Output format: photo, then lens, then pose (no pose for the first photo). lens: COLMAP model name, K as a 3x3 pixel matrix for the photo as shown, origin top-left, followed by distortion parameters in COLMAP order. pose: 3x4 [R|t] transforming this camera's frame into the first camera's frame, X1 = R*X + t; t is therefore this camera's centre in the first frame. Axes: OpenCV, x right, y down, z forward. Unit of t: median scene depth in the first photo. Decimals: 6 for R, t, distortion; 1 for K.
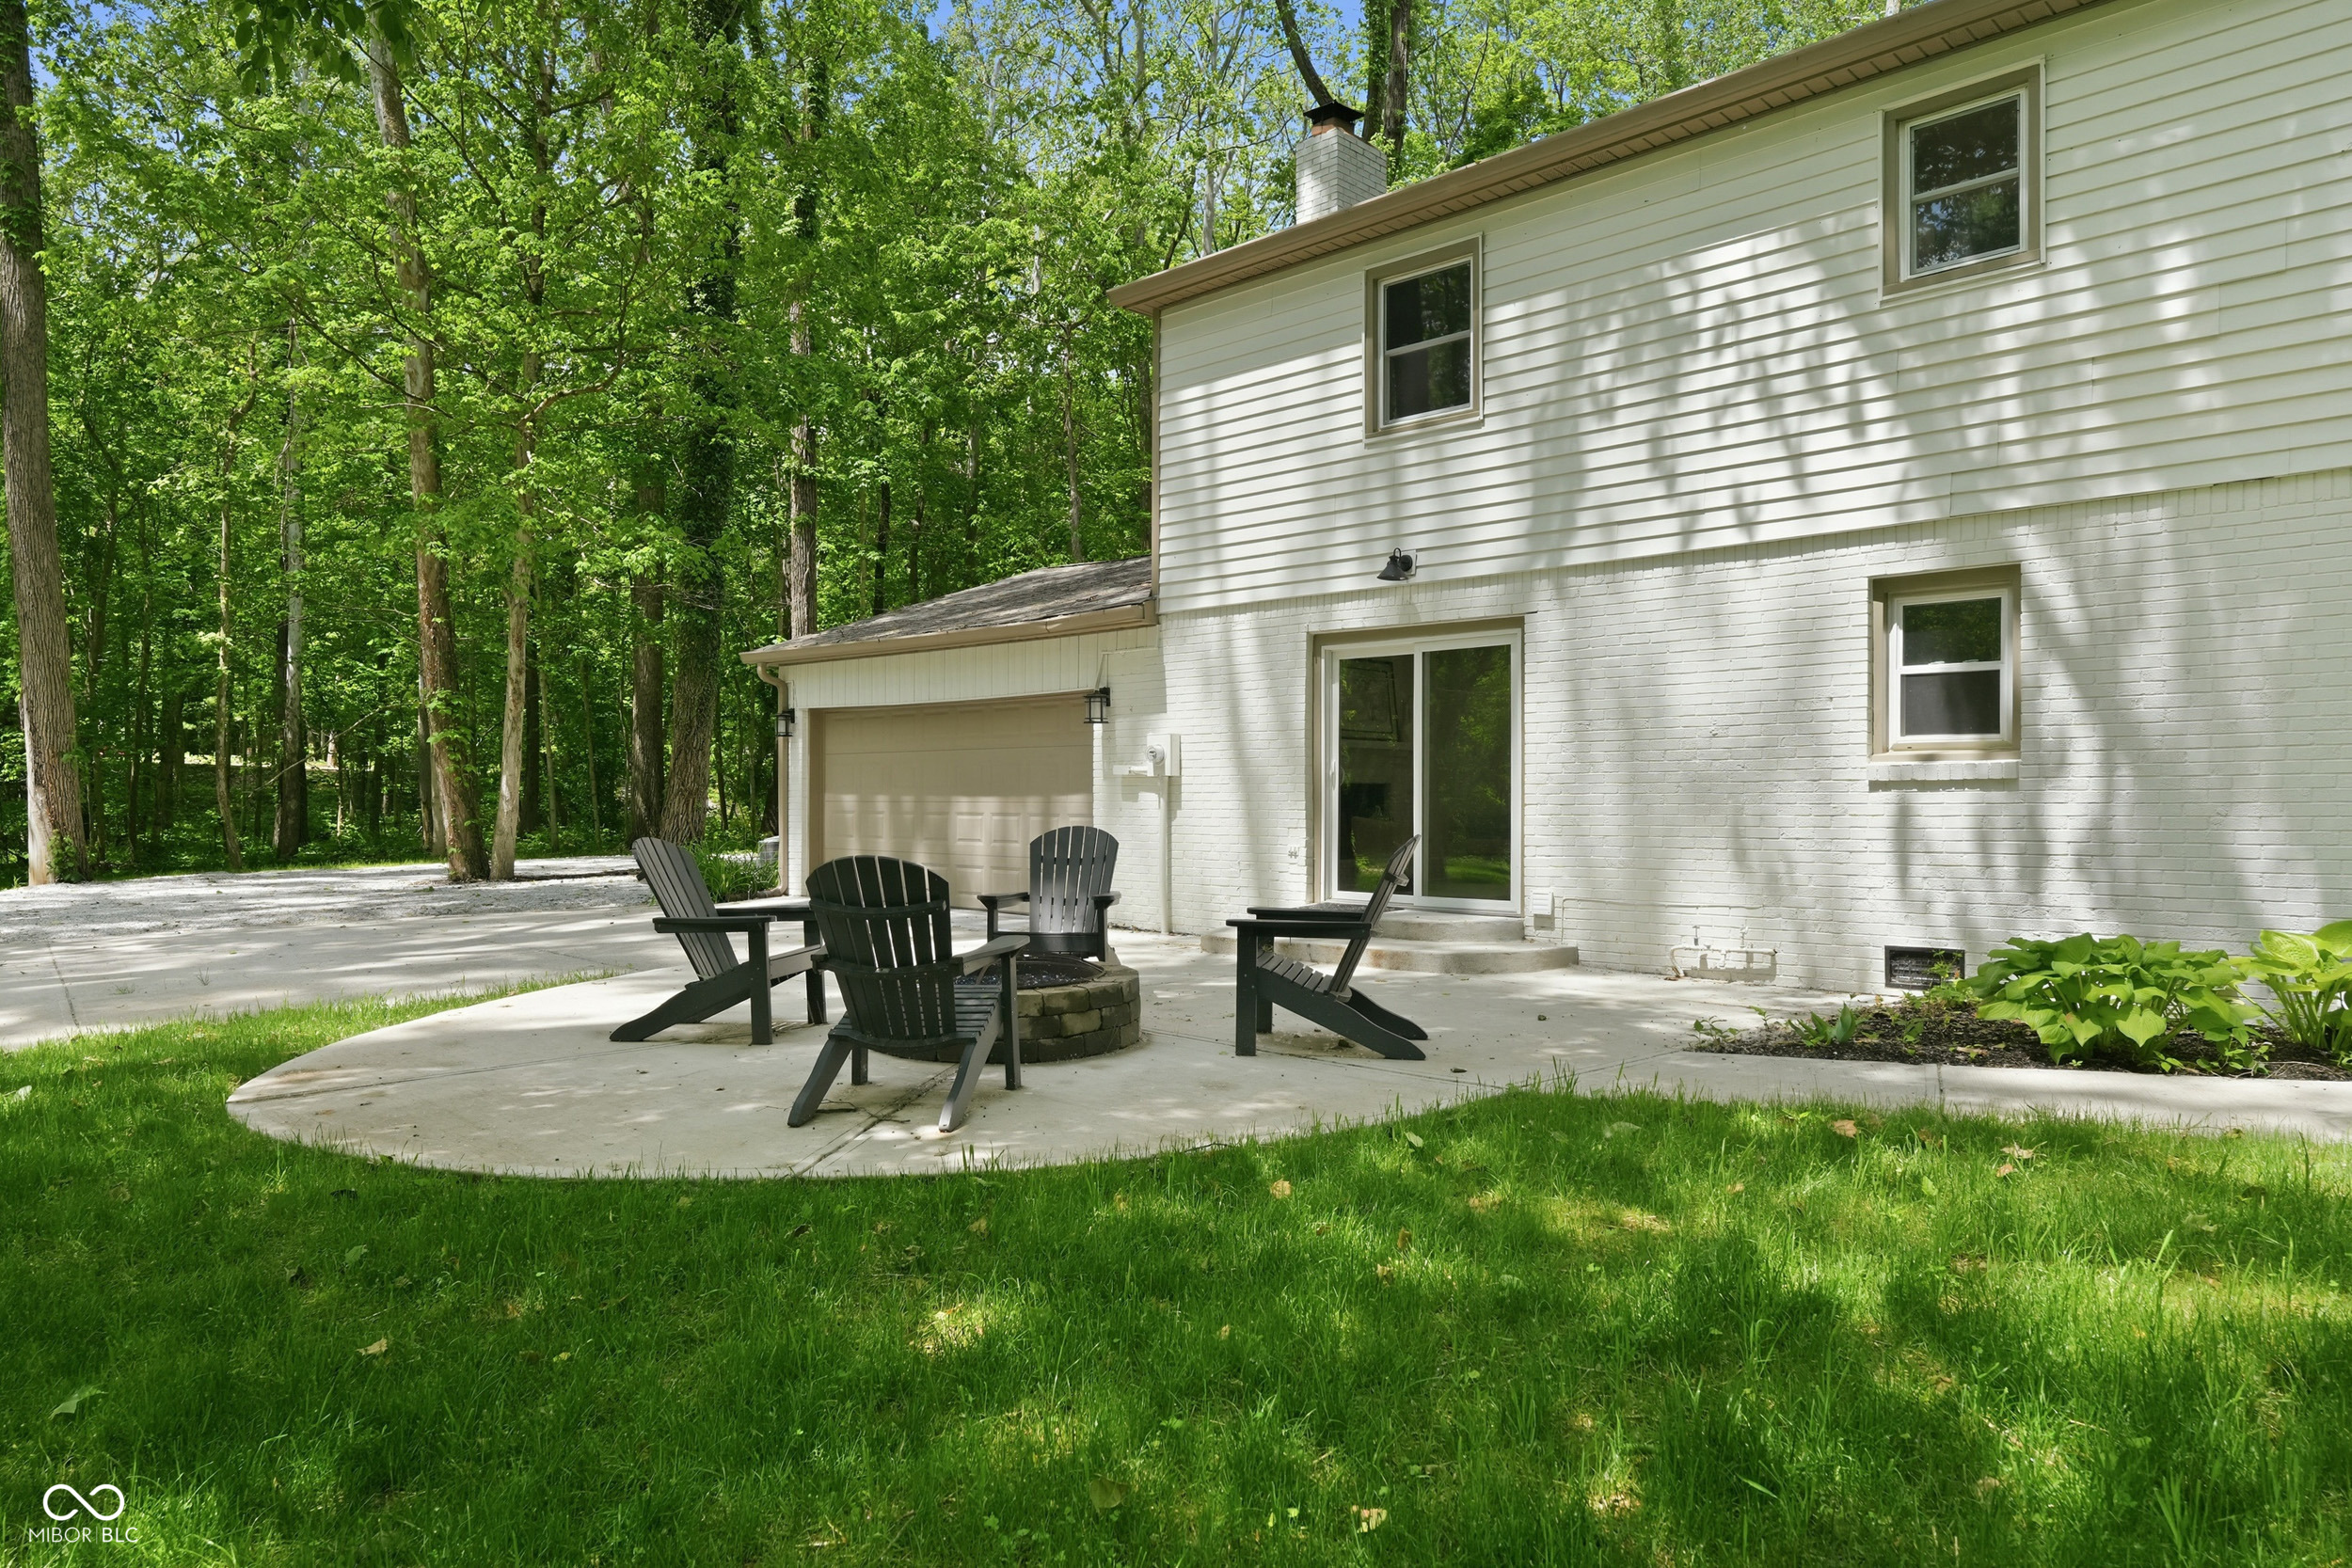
lens RADIAL K [[1568.6, 0, 1166.4], [0, 1568.6, 790.1], [0, 0, 1]] dist [-0.003212, -0.000431]
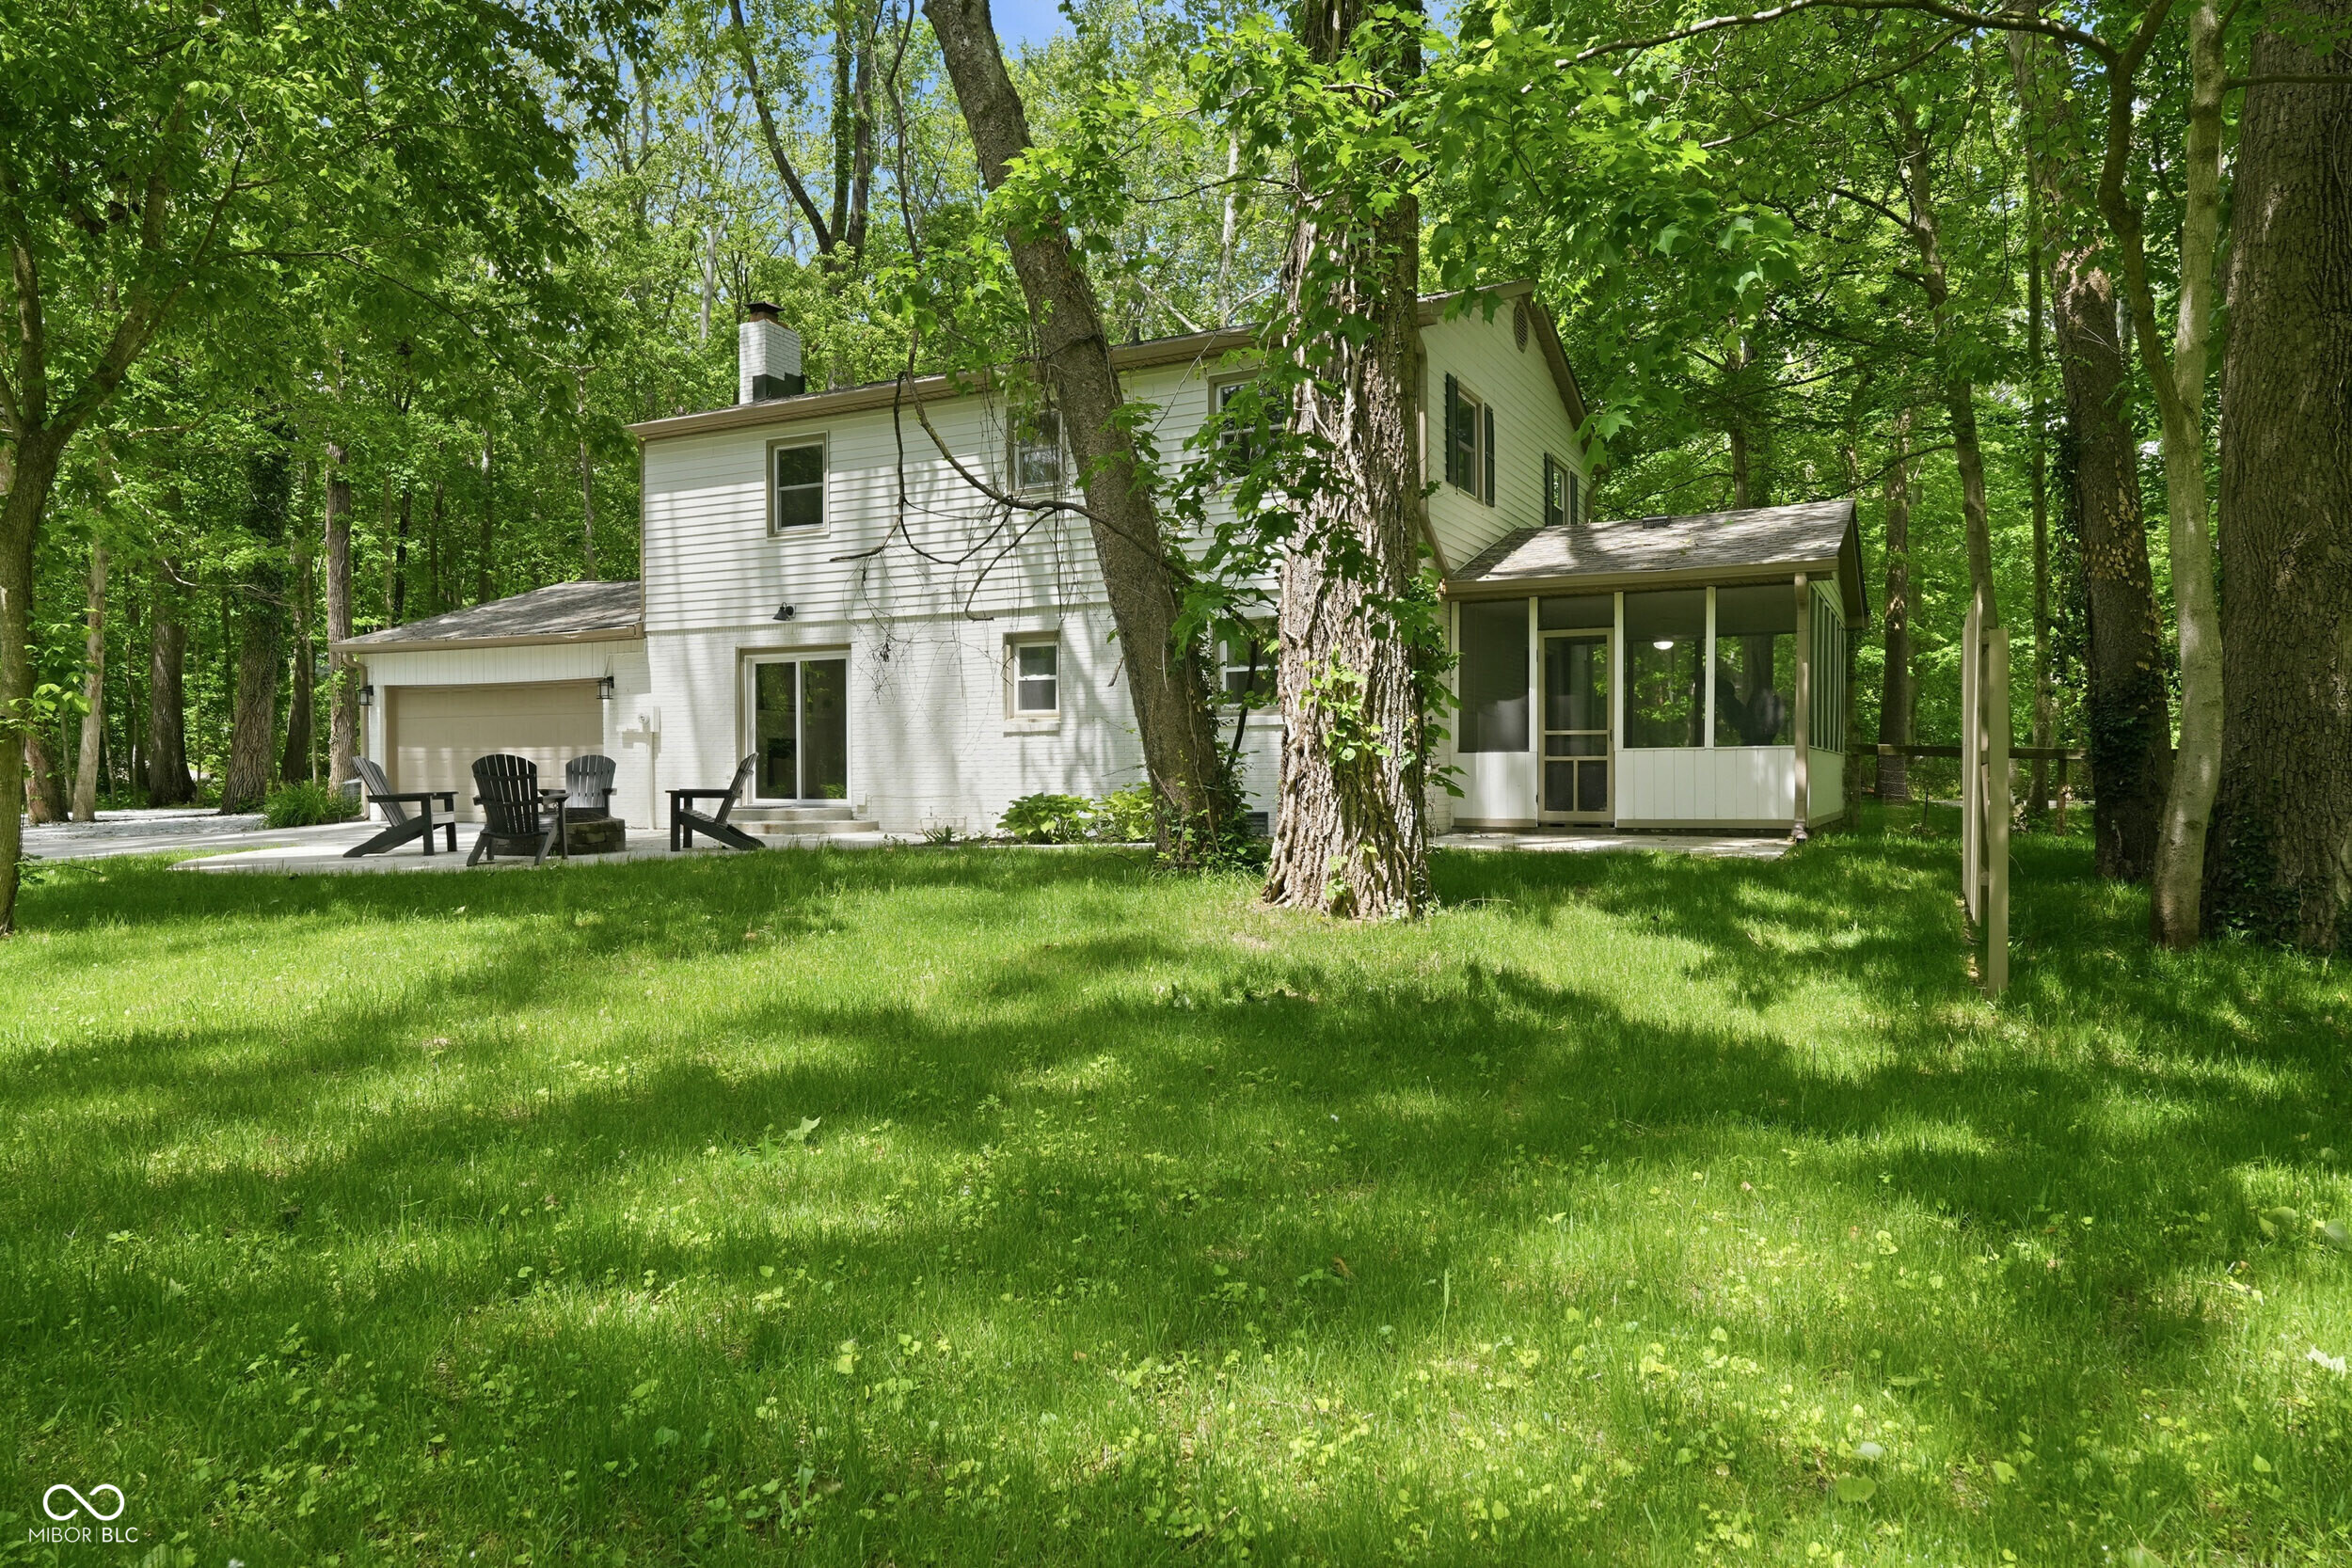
lens RADIAL K [[1521.8, 0, 1177.4], [0, 1521.8, 805.3], [0, 0, 1]] dist [-0.000071, -0.000778]
pose [[0.952194, -0.010514, 0.305314, 0.044231], [0.002124, 0.999611, 0.027797, 0.028928], [-0.305488, -0.025820, 0.951846, -0.797442]]
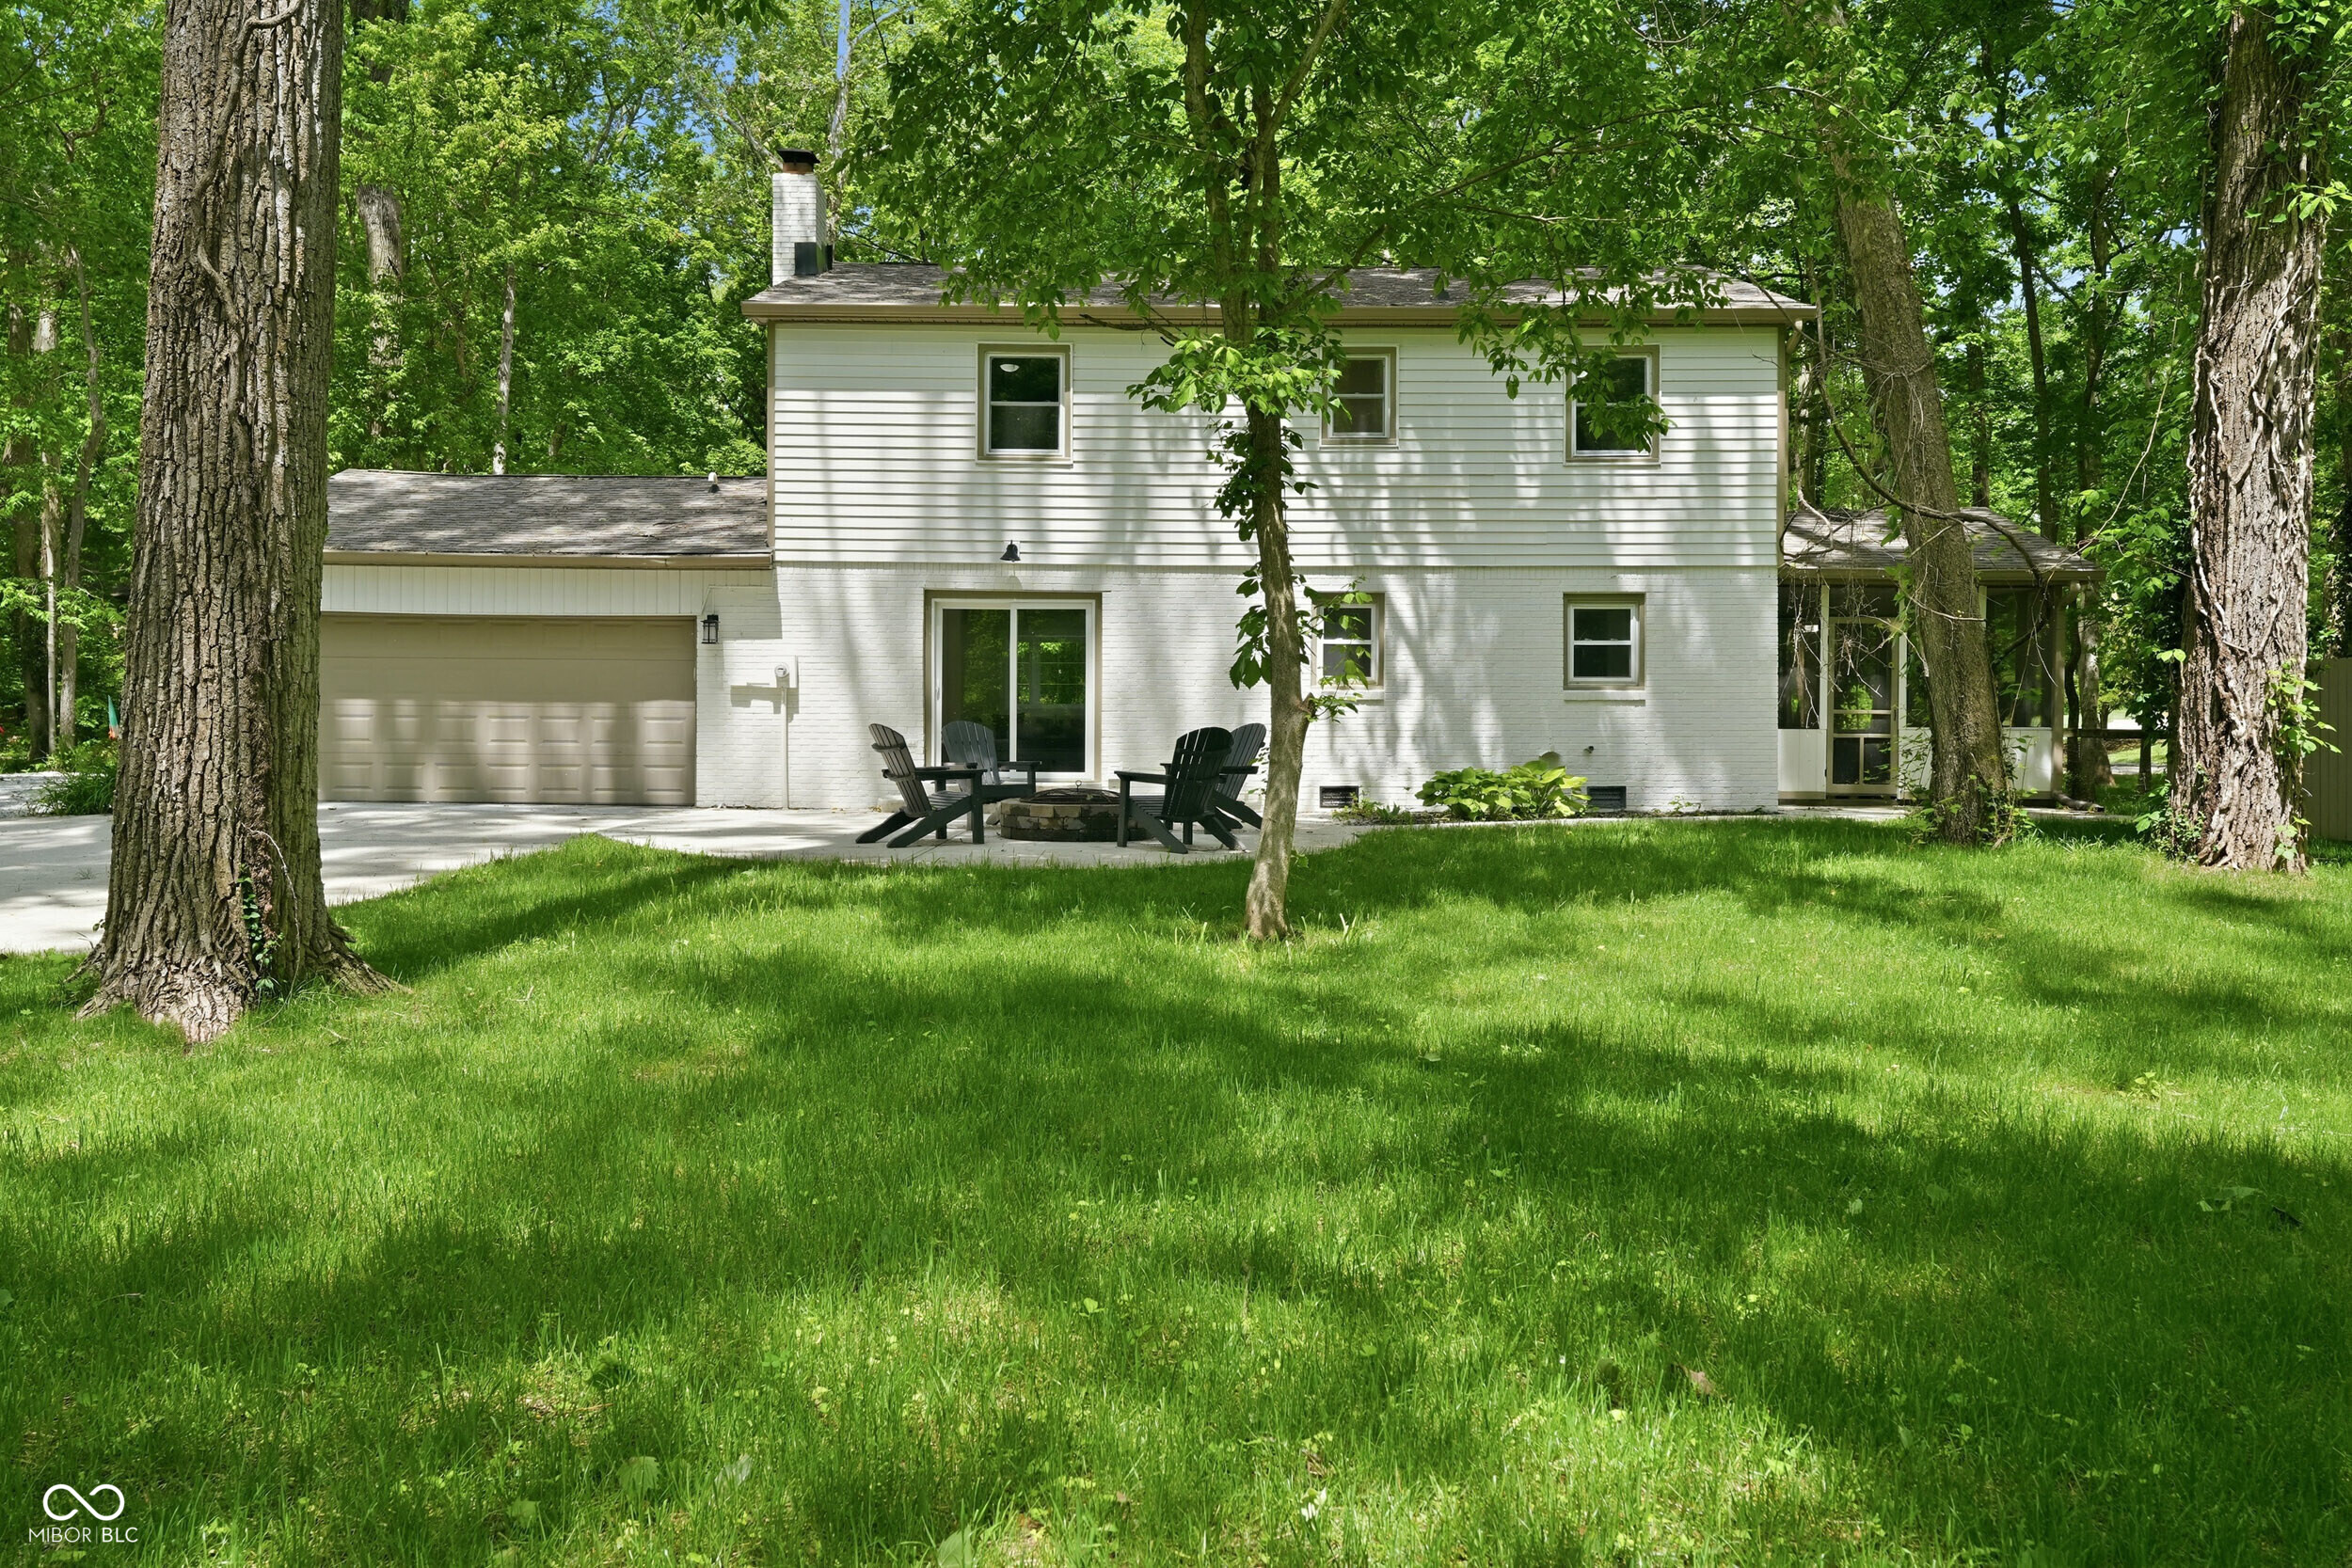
lens RADIAL K [[1897.3, 0, 1173.4], [0, 1897.3, 786.3], [0, 0, 1]] dist [-0.010825, 0.001266]
pose [[0.697272, -0.018354, 0.716572, -1.073673], [-0.011432, 0.999260, 0.036718, 0.013734], [-0.716716, -0.033794, 0.696546, -0.392779]]
